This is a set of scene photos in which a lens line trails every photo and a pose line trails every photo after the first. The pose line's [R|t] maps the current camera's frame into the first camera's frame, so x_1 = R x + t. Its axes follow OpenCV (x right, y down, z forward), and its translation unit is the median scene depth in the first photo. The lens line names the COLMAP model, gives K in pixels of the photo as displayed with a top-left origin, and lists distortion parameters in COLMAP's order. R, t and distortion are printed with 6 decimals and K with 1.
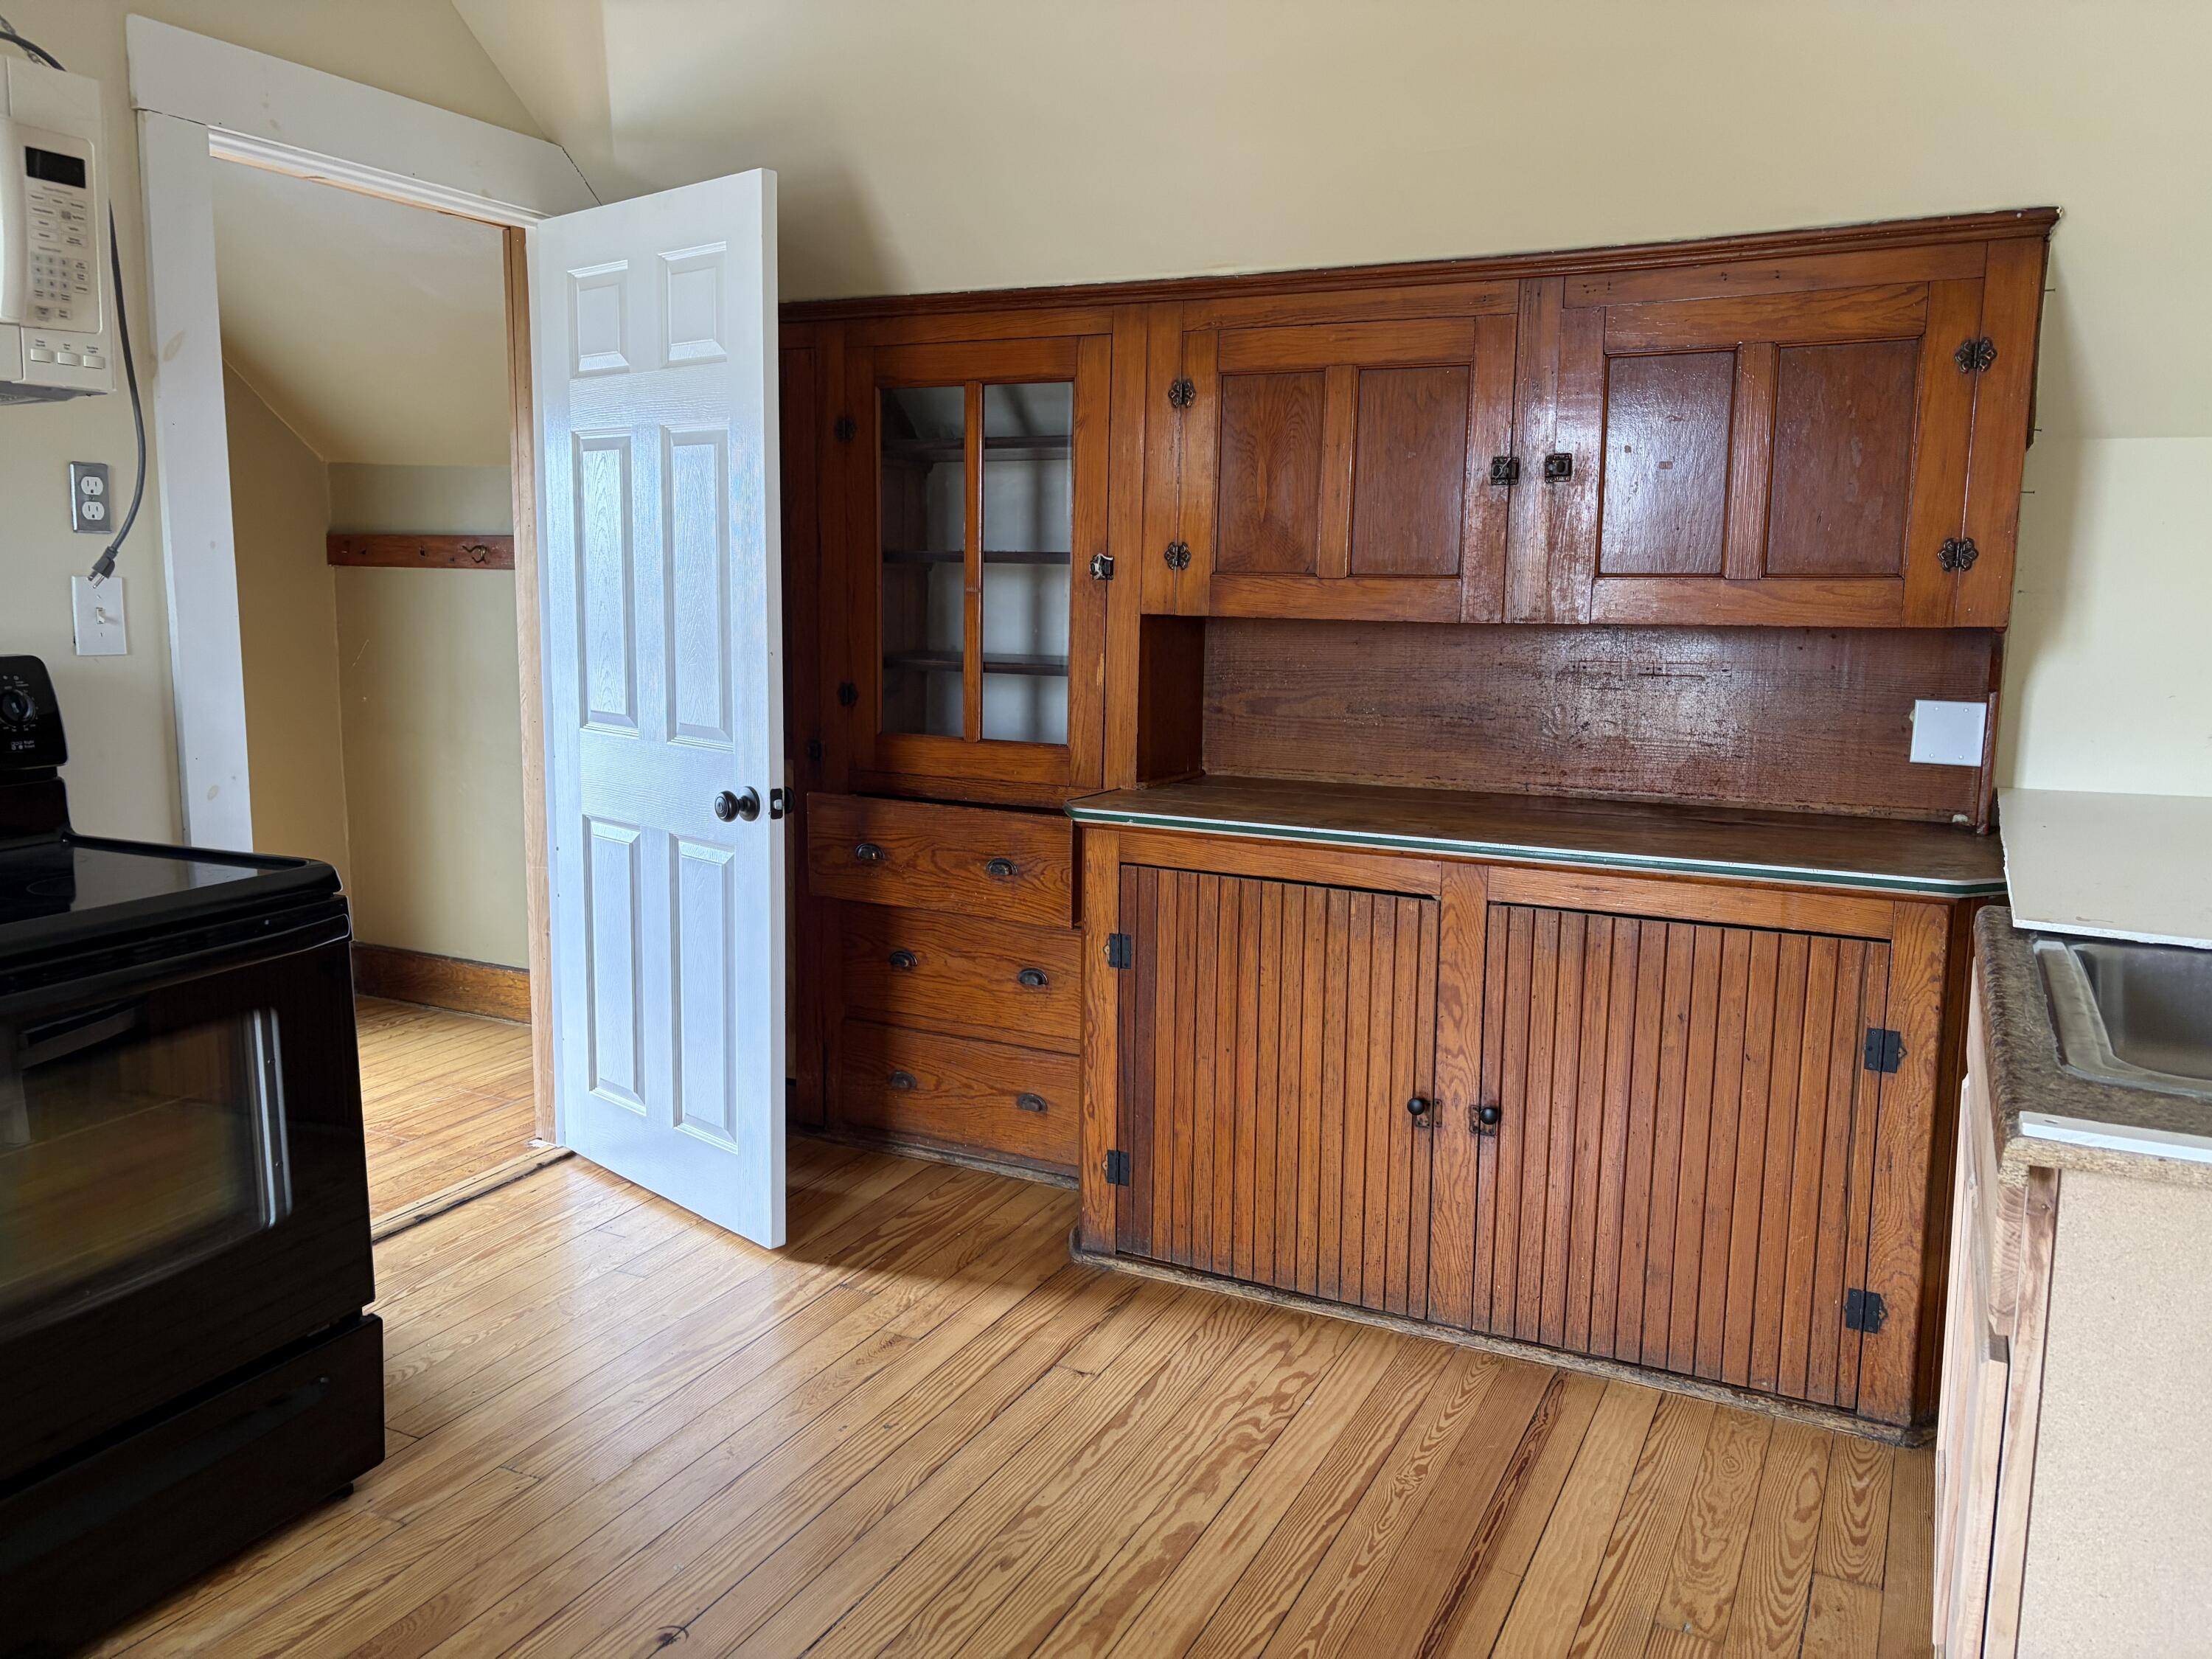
lens RADIAL K [[1668.4, 0, 1100.1], [0, 1668.4, 823.6], [0, 0, 1]] dist [0.012624, -0.015160]
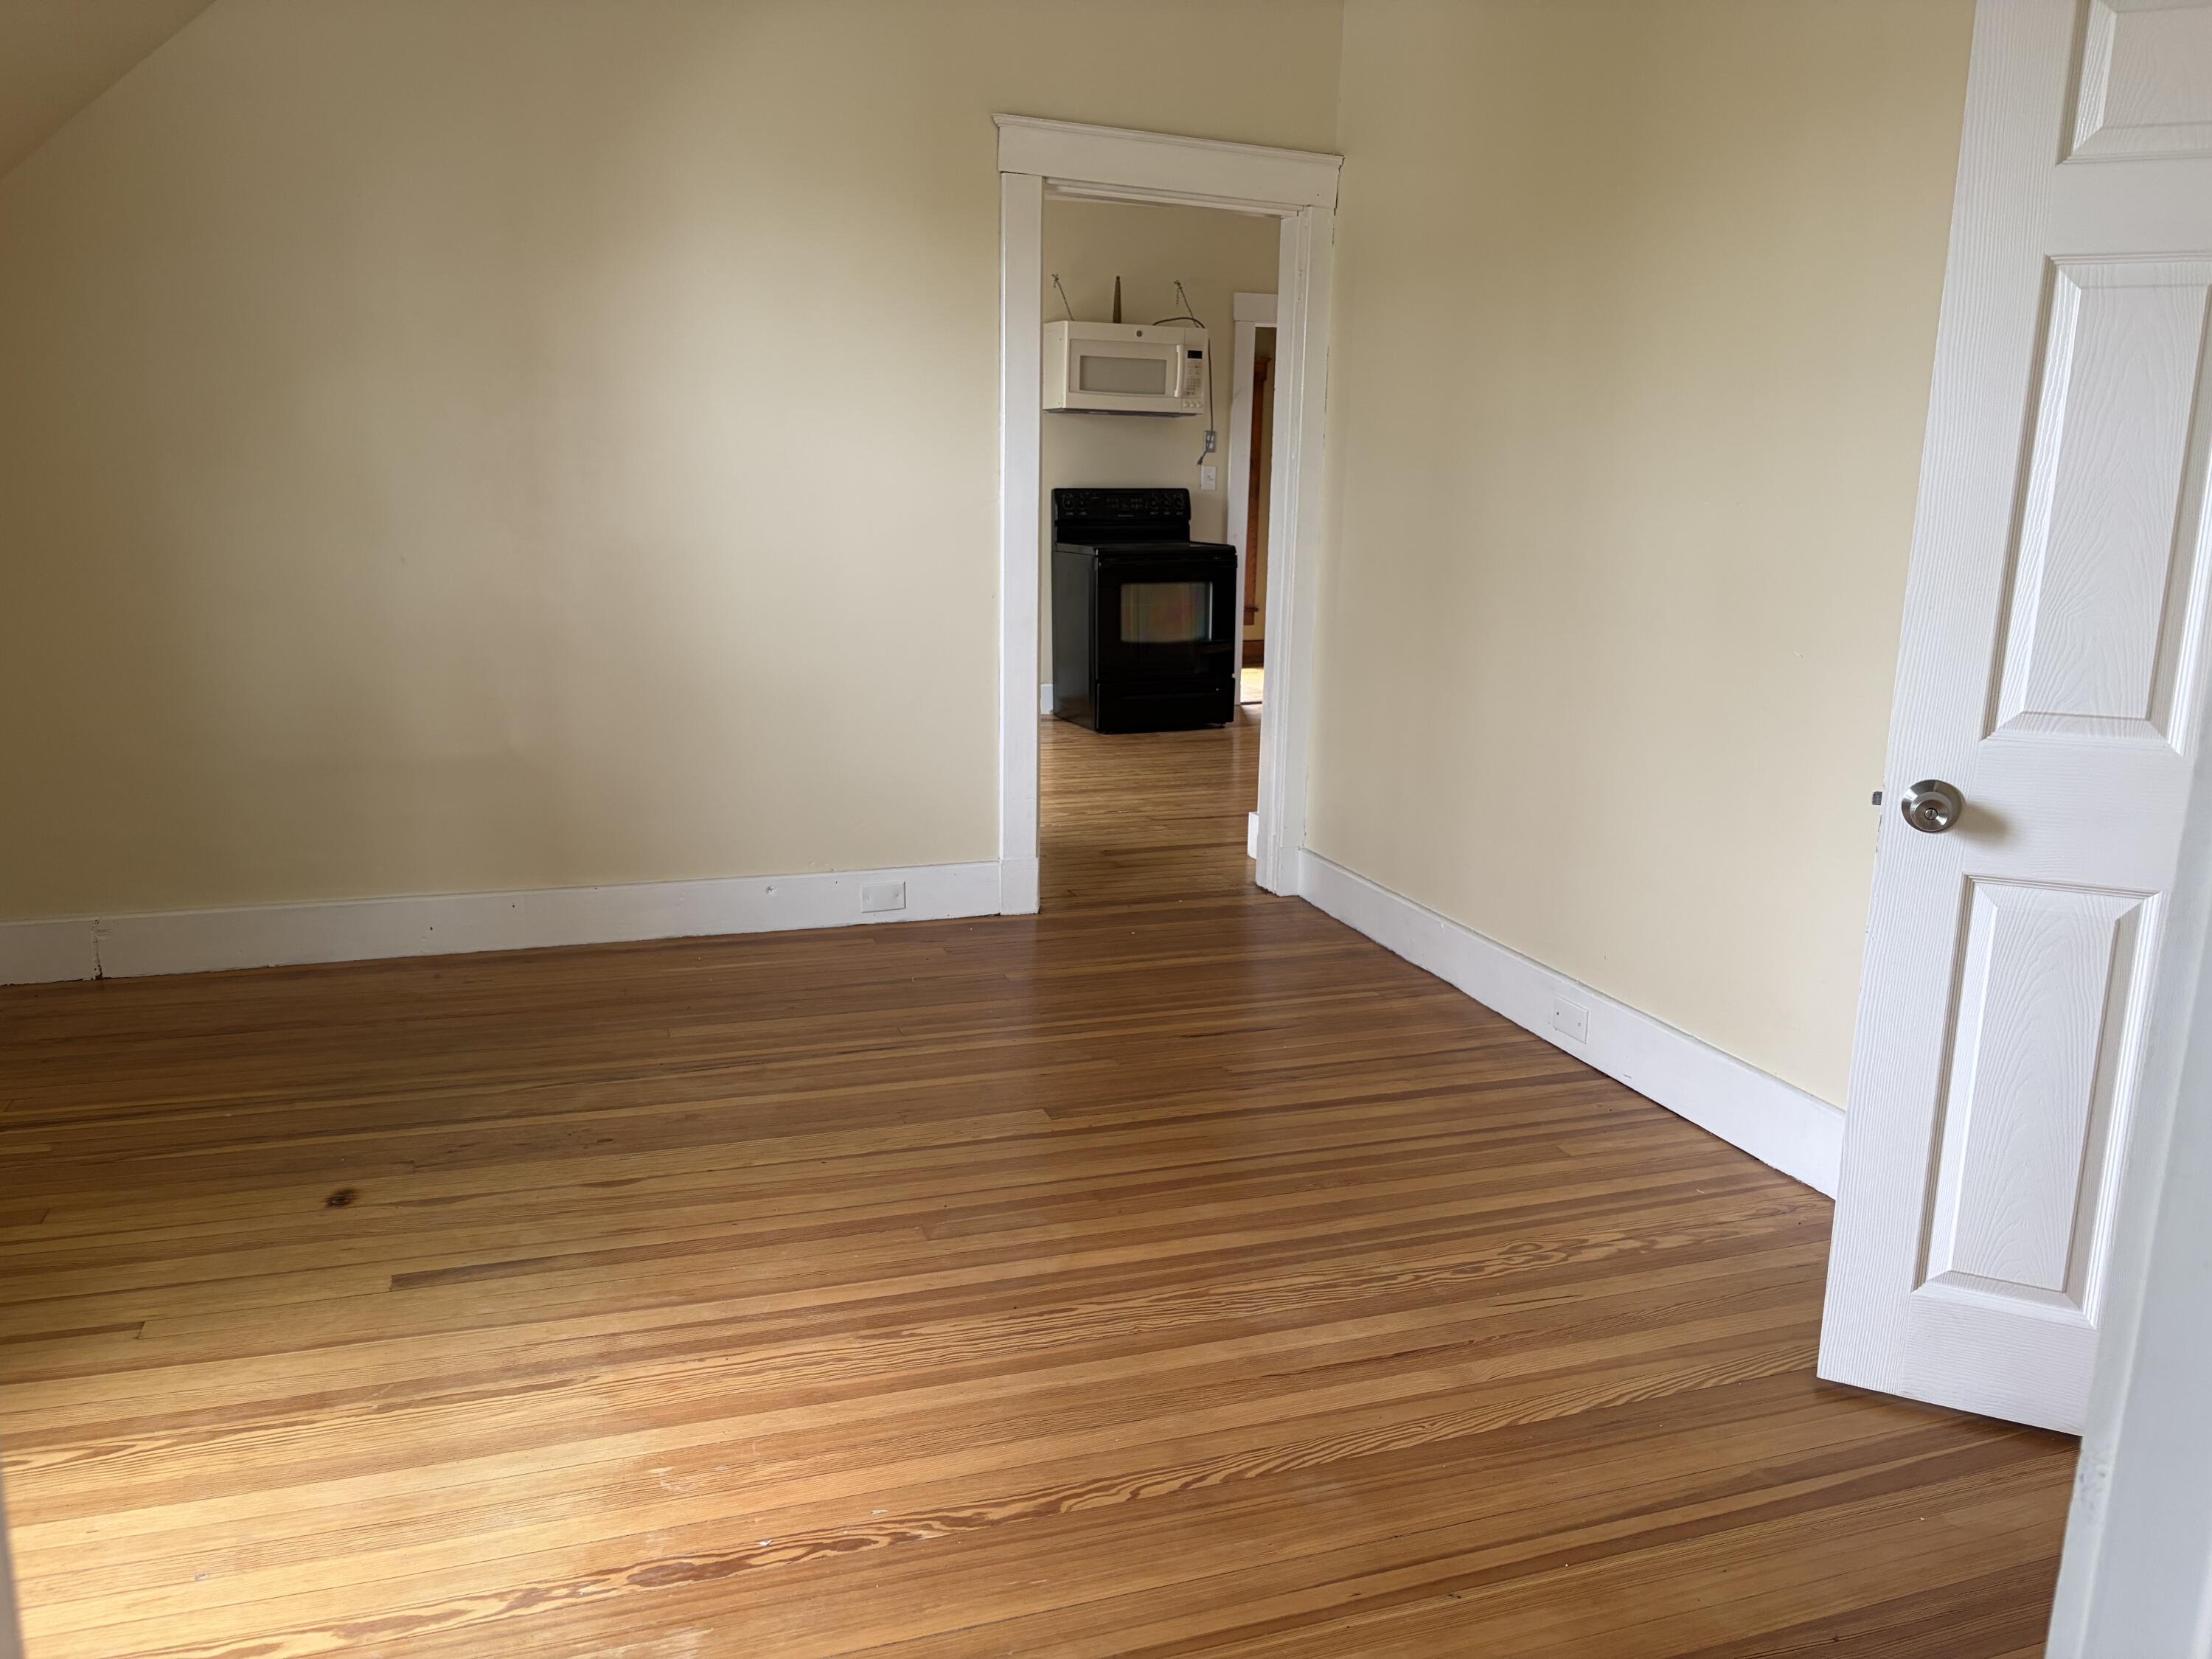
lens RADIAL K [[1668.4, 0, 1109.2], [0, 1668.4, 841.3], [0, 0, 1]] dist [0.012624, -0.015160]
pose [[0.733084, 0.148349, -0.663762, 1.377709], [-0.106730, 0.988924, 0.103146, 0.237171], [0.671712, -0.004771, 0.740797, -1.399836]]
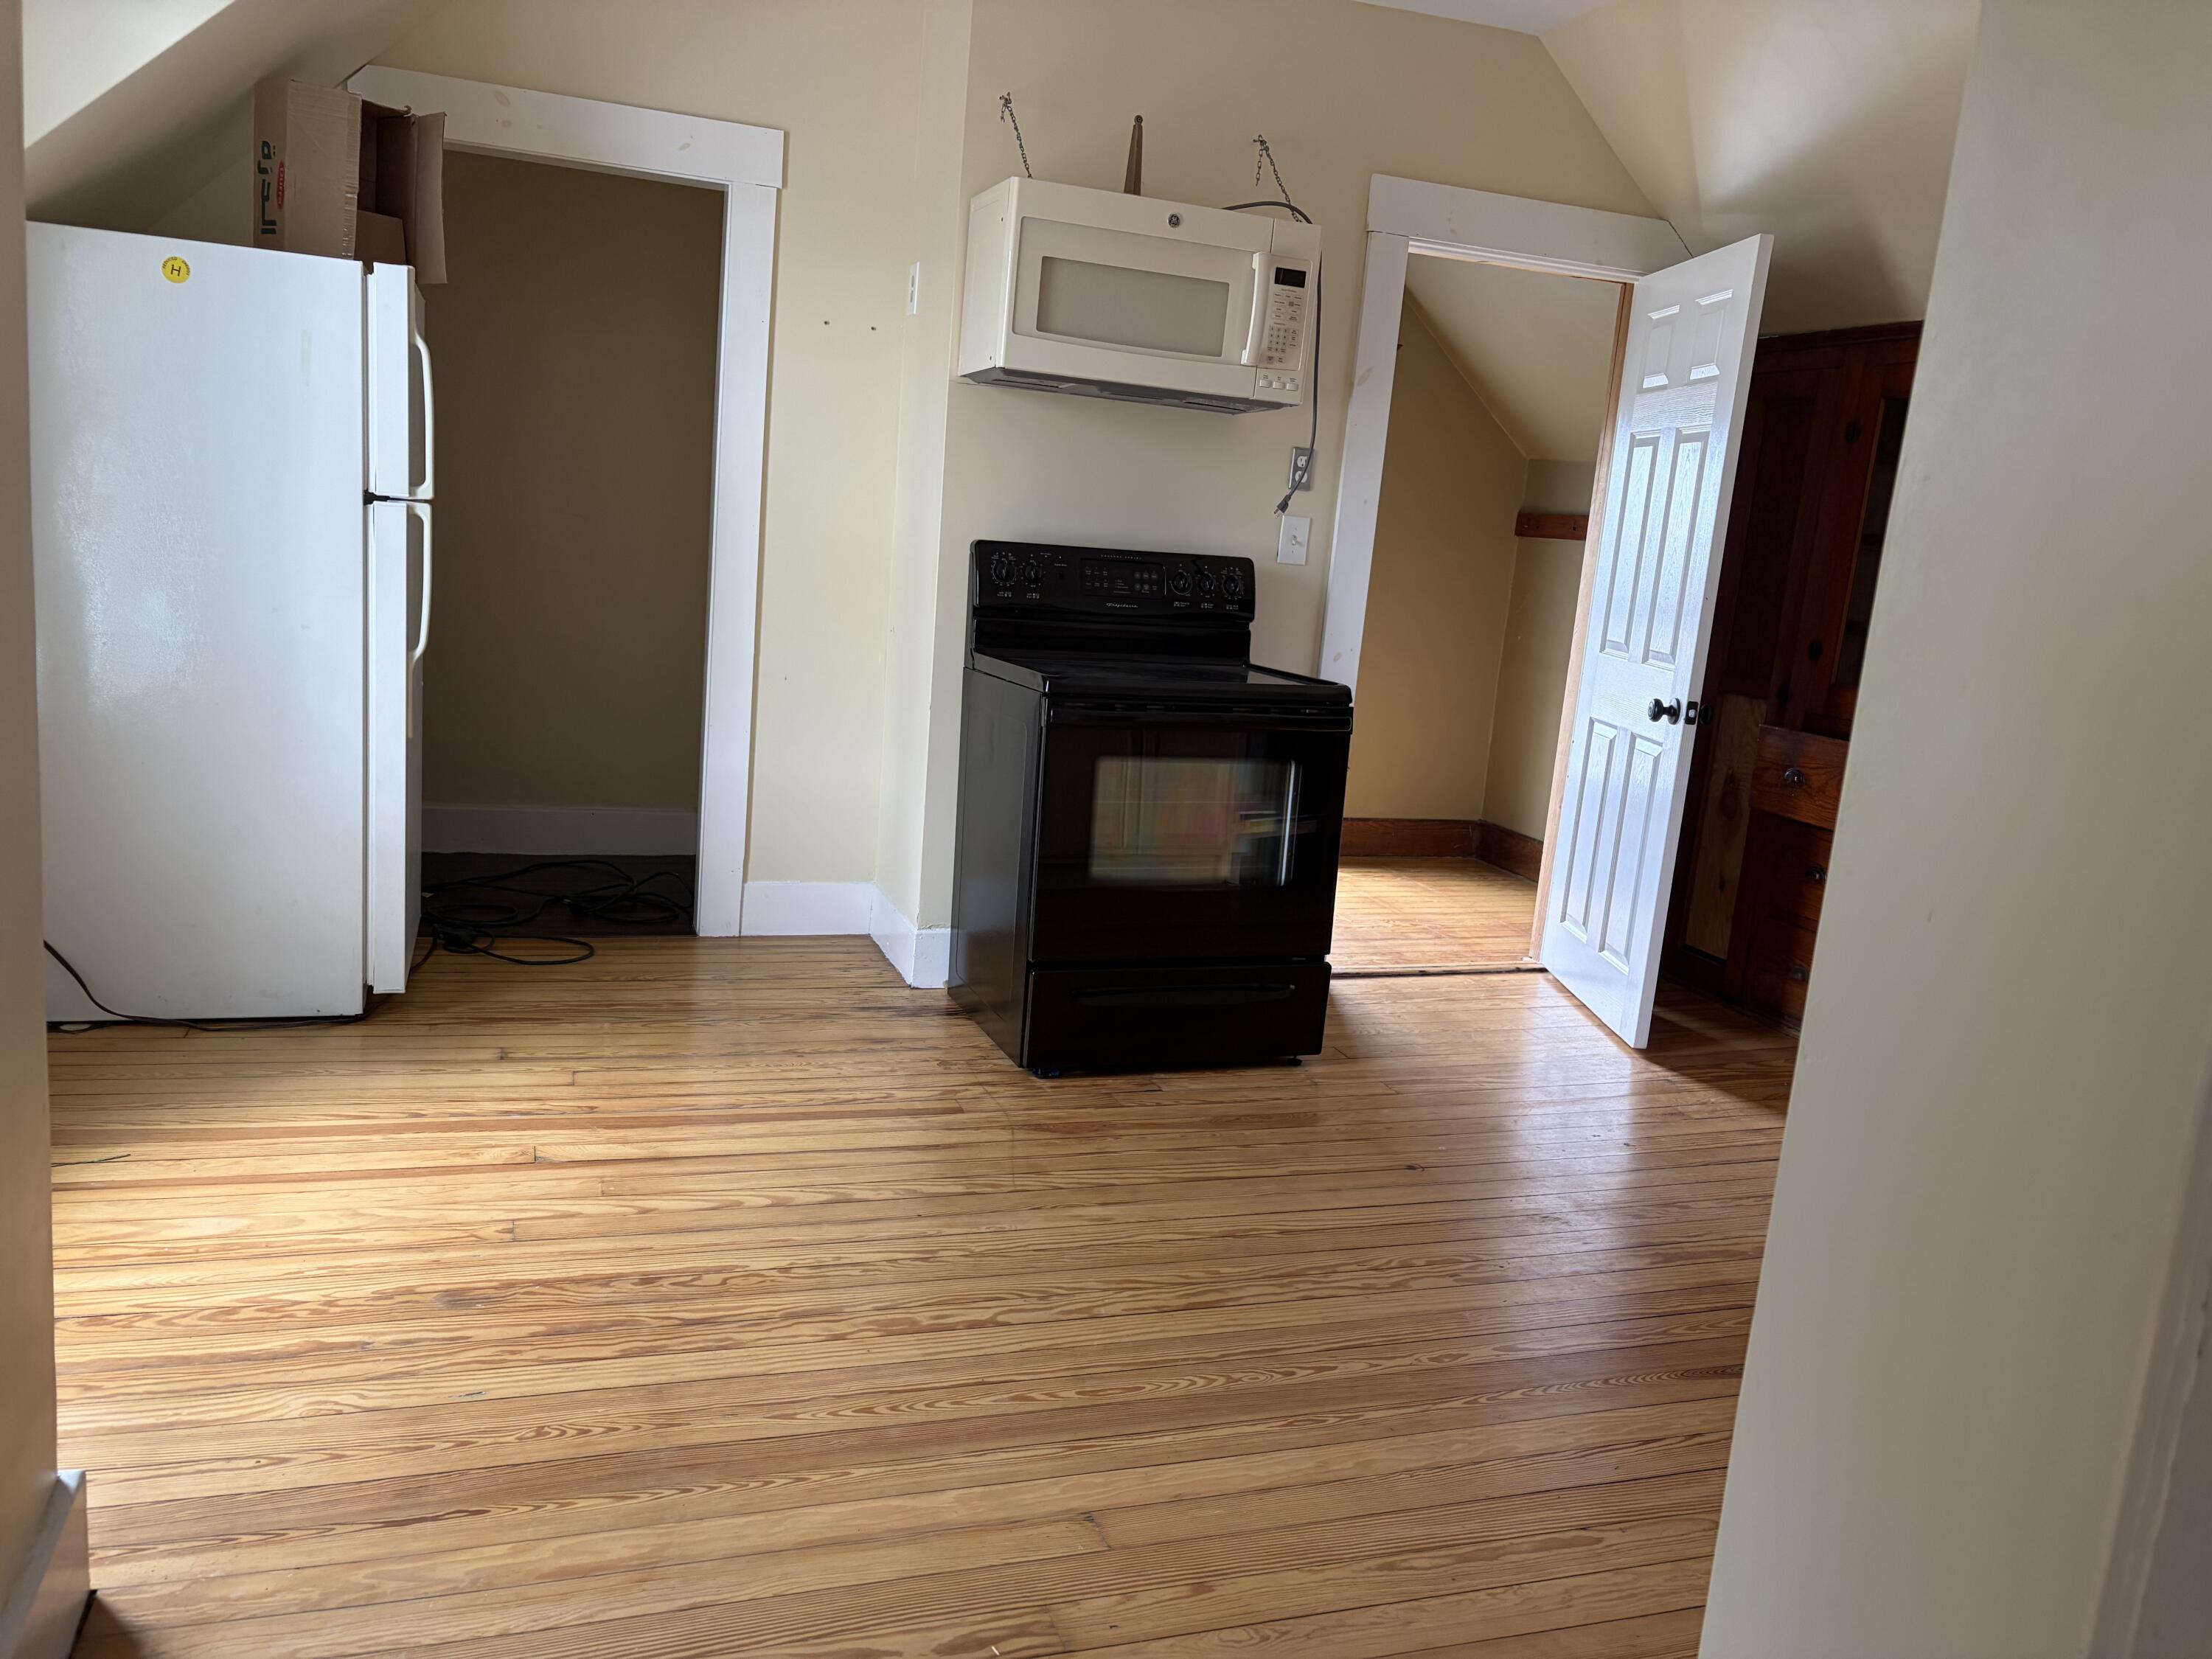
lens RADIAL K [[1668.4, 0, 1102.1], [0, 1668.4, 823.7], [0, 0, 1]] dist [0.012624, -0.015160]
pose [[0.715273, 0.168679, -0.678183, 0.384929], [-0.174591, 0.982793, 0.060304, 0.076102], [0.676685, 0.075271, 0.732415, -0.281760]]
